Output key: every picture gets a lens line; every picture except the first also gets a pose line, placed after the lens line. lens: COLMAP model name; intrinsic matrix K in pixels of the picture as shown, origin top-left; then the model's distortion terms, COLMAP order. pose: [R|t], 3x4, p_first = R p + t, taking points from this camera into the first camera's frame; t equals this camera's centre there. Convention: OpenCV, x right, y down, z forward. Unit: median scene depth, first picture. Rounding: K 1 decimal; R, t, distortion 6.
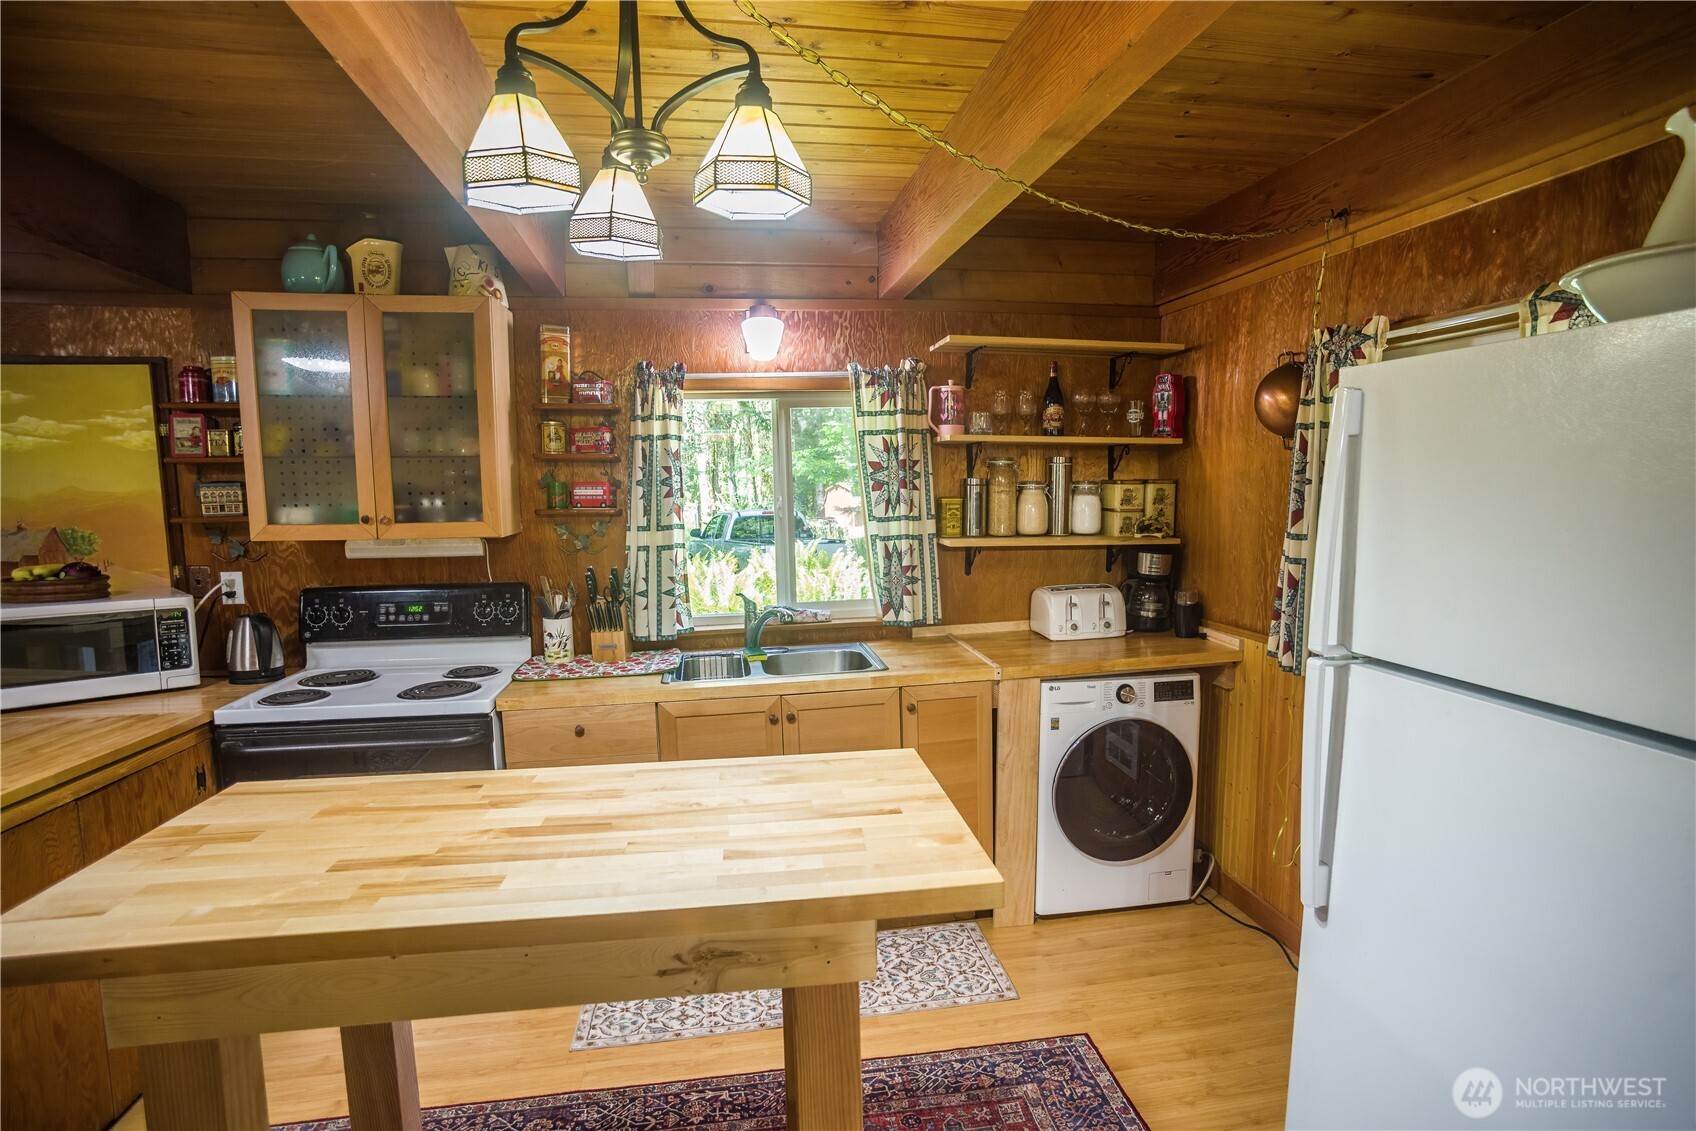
lens RADIAL K [[897.7, 0, 895.2], [0, 897.7, 584.3], [0, 0, 1]] dist [-0.086397, 0.042427]
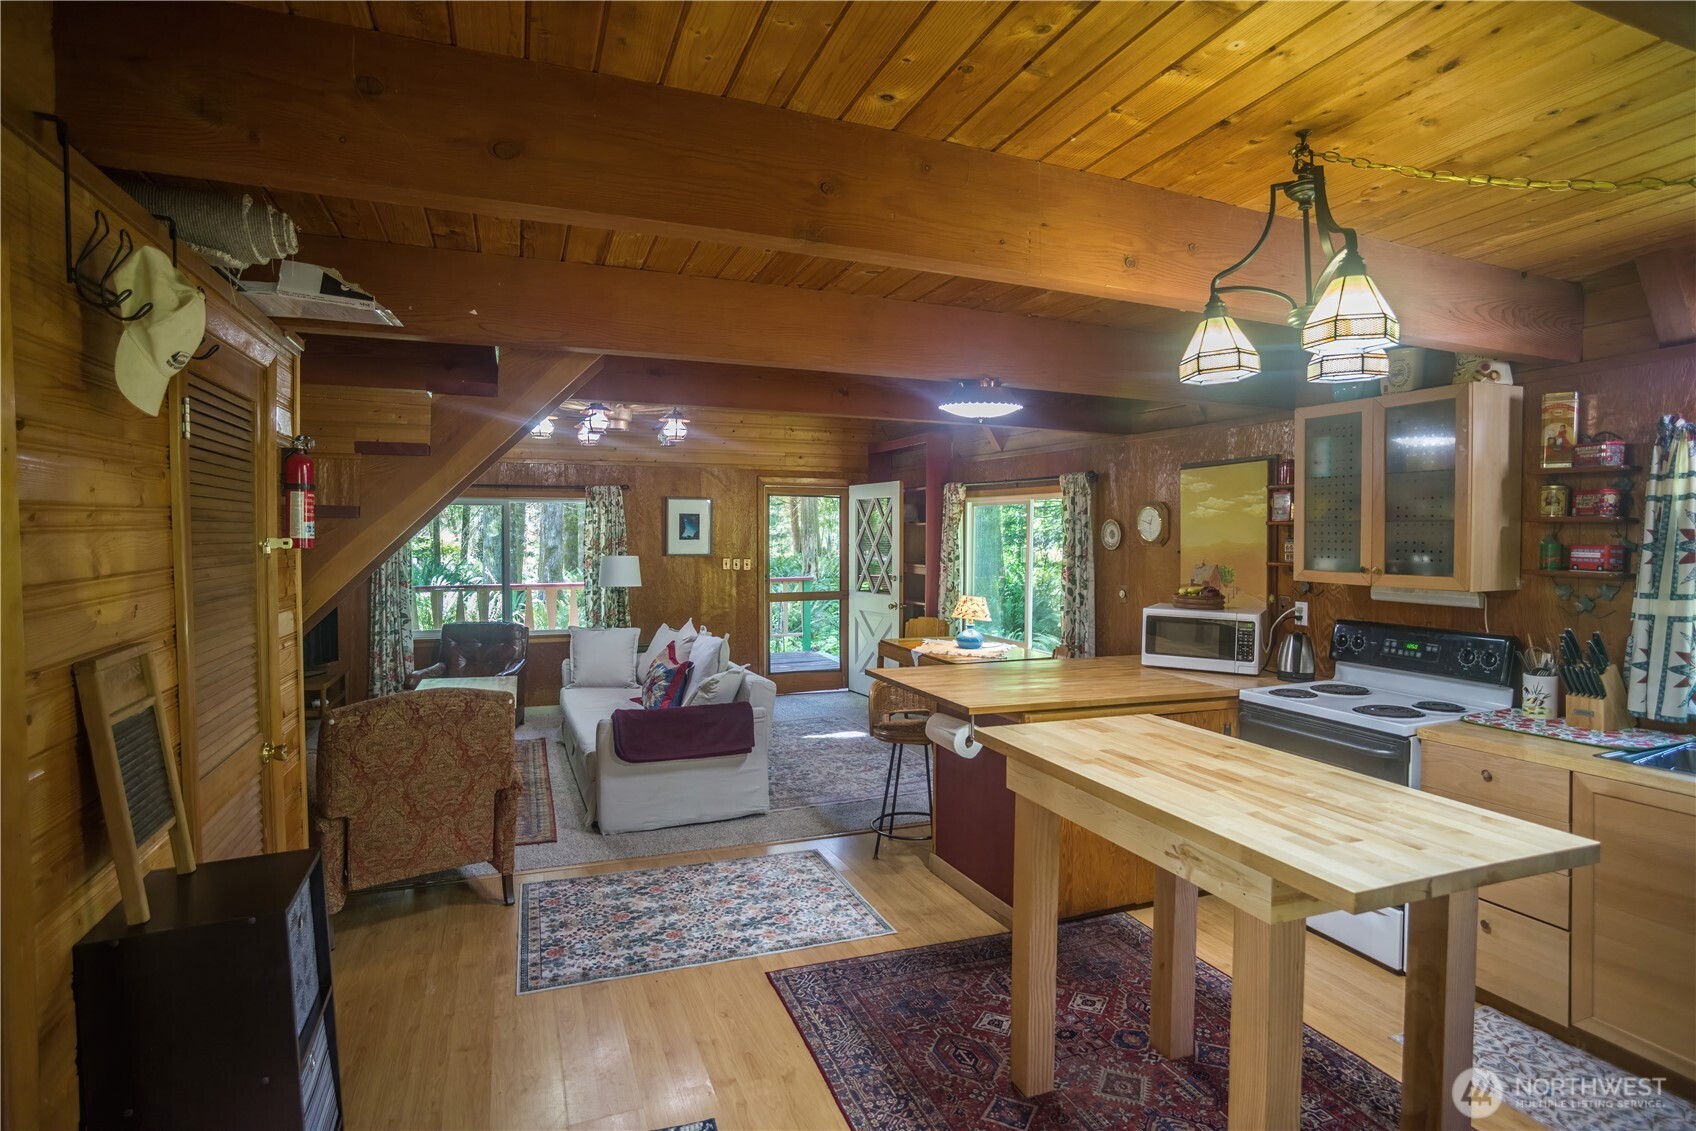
lens RADIAL K [[849.8, 0, 849.2], [0, 849.8, 557.2], [0, 0, 1]] dist [-0.084038, 0.042343]
pose [[0.180051, 0.032519, -0.983120, 0.425221], [-0.112447, 0.993582, 0.012272, -0.020666], [0.977209, 0.108339, 0.182553, 0.031910]]
